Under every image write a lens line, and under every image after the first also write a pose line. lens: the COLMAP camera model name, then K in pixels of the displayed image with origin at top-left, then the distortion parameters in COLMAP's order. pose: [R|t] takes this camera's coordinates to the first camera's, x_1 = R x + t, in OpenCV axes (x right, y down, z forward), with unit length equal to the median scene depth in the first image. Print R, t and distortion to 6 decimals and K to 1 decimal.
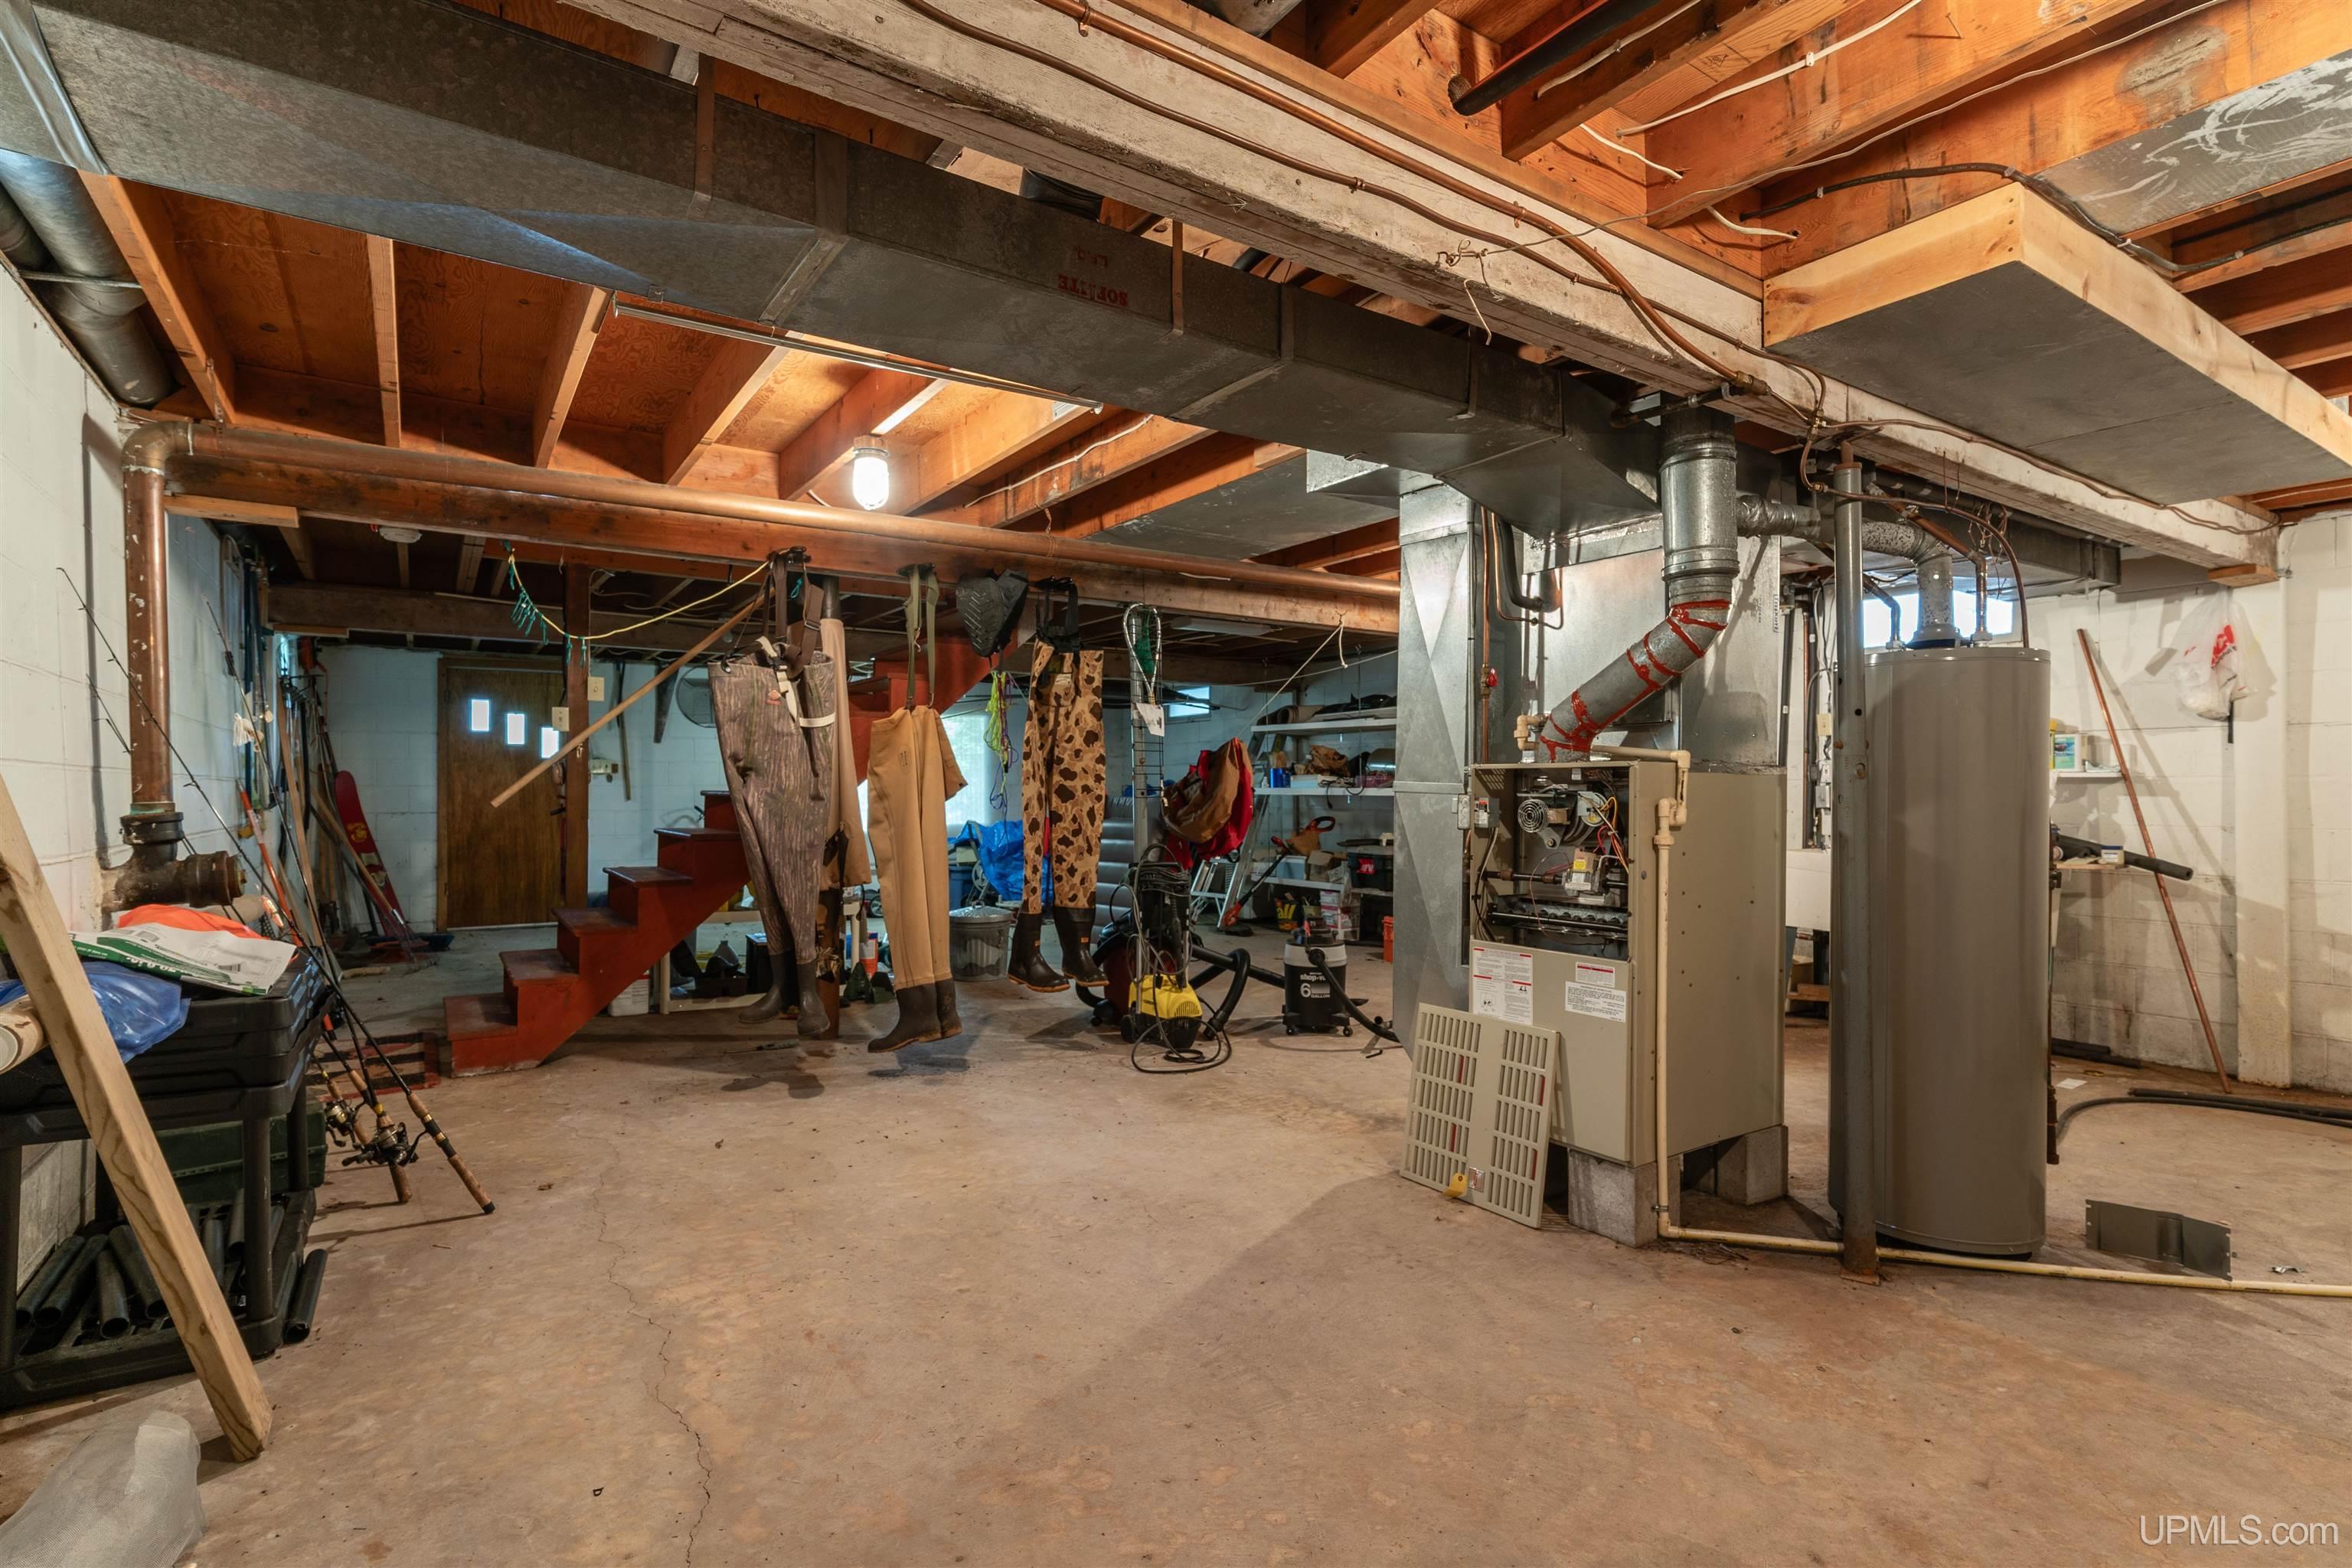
lens RADIAL K [[1125.7, 0, 1174.8], [0, 1125.7, 790.6], [0, 0, 1]] dist [-0.000206, 0.000595]
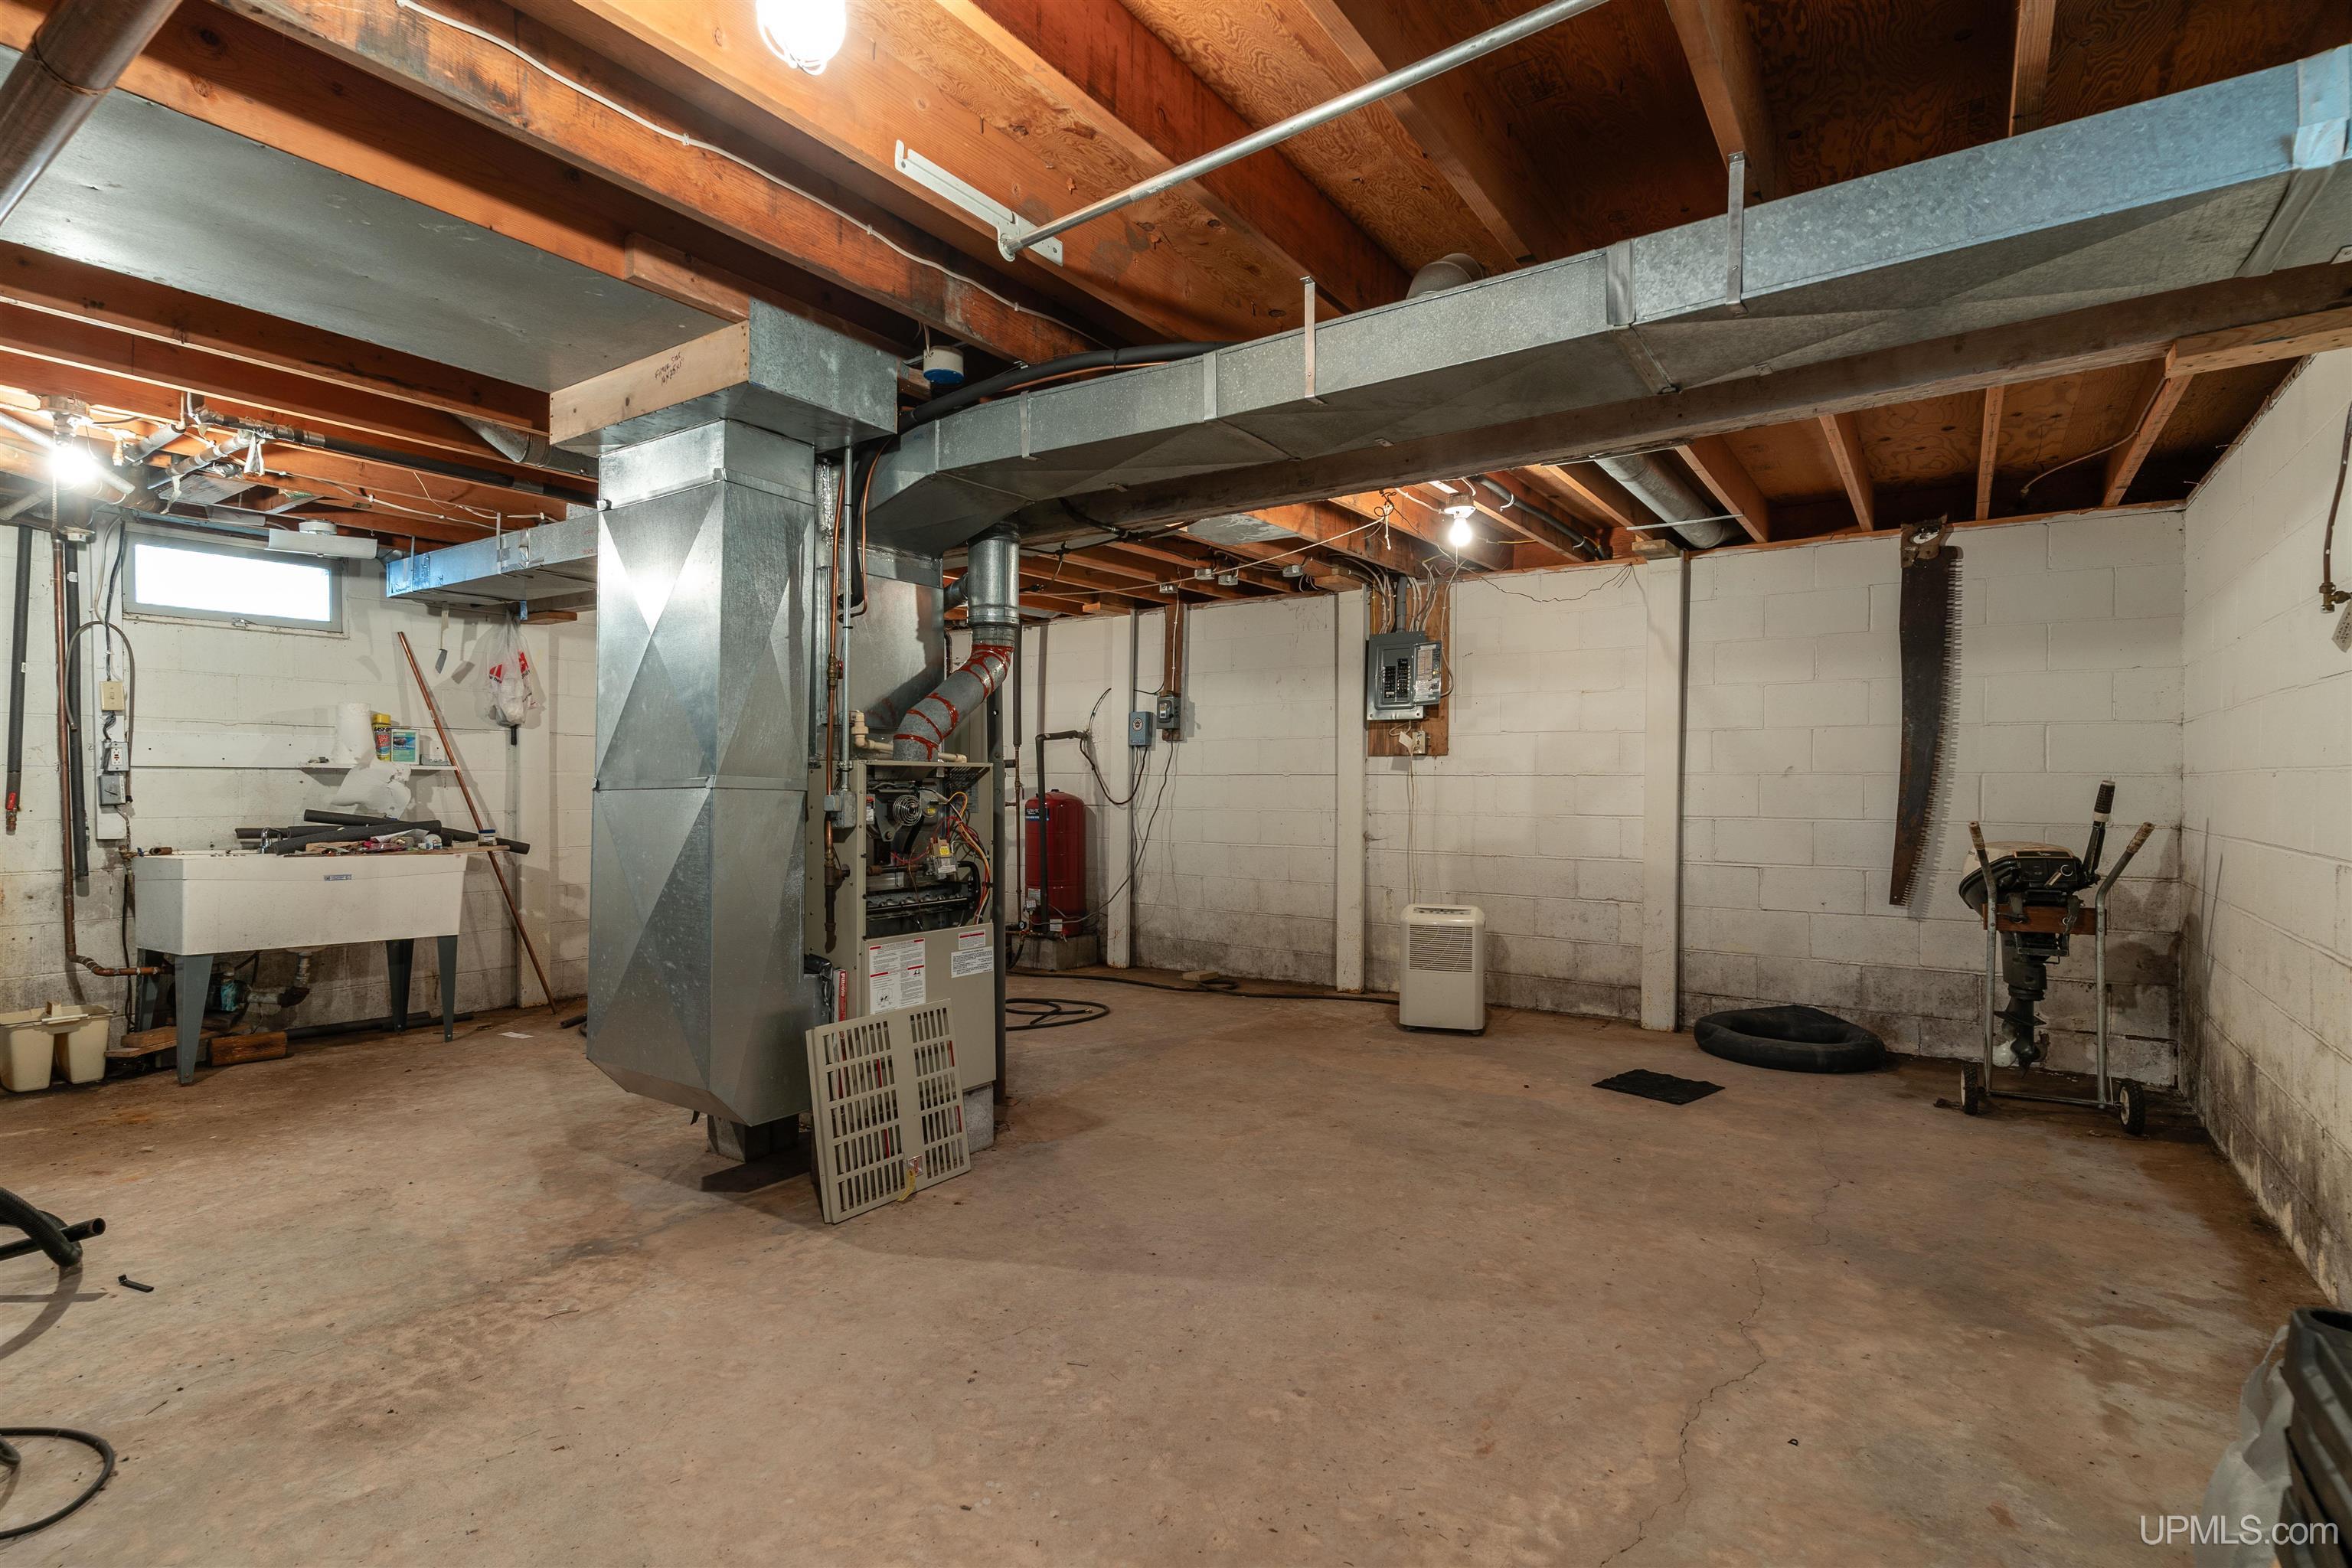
lens RADIAL K [[1125.7, 0, 1173.6], [0, 1125.7, 790.6], [0, 0, 1]] dist [-0.000206, 0.000595]
pose [[-0.364655, -0.009531, 0.931094, -0.881656], [-0.003600, 0.999955, 0.008826, -0.007643], [-0.931136, -0.000133, -0.364673, 1.325643]]
